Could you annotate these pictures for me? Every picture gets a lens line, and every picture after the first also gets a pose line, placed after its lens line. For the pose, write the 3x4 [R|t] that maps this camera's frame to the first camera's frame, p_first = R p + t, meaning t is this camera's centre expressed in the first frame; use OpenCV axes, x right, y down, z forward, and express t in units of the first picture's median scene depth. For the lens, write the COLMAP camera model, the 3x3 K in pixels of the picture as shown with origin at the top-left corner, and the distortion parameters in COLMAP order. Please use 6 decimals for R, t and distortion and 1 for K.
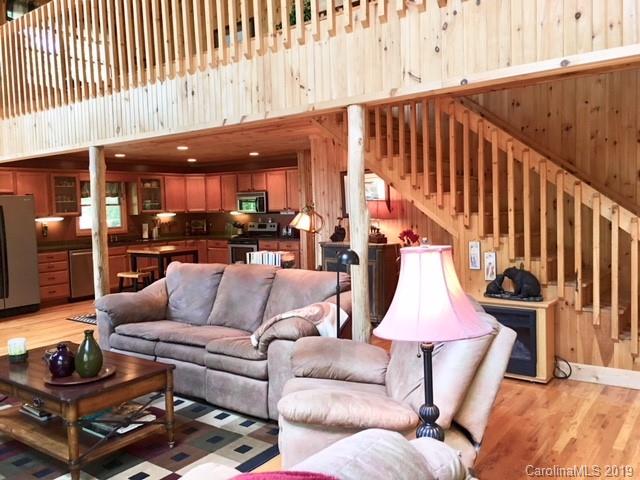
lens RADIAL K [[543.5, 0, 314.2], [0, 543.5, 234.9], [0, 0, 1]] dist [0.083192, -0.108603]
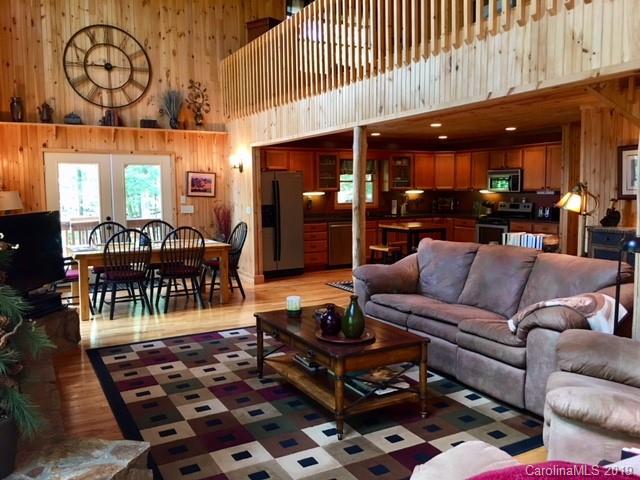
lens RADIAL K [[543.5, 0, 316.8], [0, 543.5, 232.3], [0, 0, 1]] dist [0.083192, -0.108603]
pose [[0.908340, 0.054348, -0.414687, -0.017808], [-0.039579, 0.998241, 0.044133, 0.001509], [0.416356, -0.023674, 0.908893, -0.004691]]
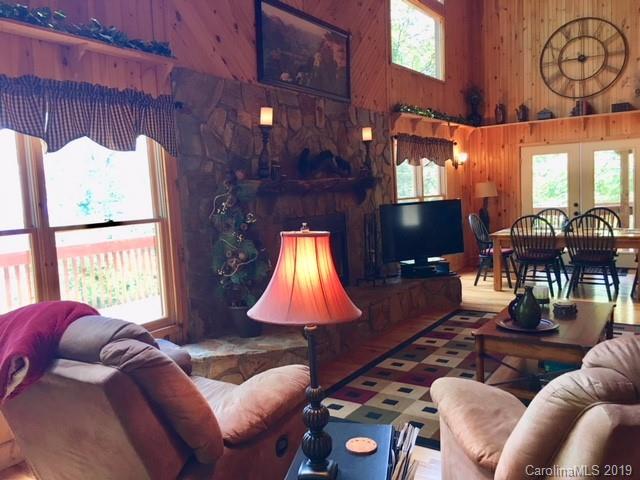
lens RADIAL K [[543.5, 0, 318.7], [0, 543.5, 231.6], [0, 0, 1]] dist [0.083192, -0.108603]
pose [[0.071184, 0.102780, -0.992154, 0.321215], [-0.012017, 0.994693, 0.102181, -0.021115], [0.997391, 0.004649, 0.072041, 0.252459]]
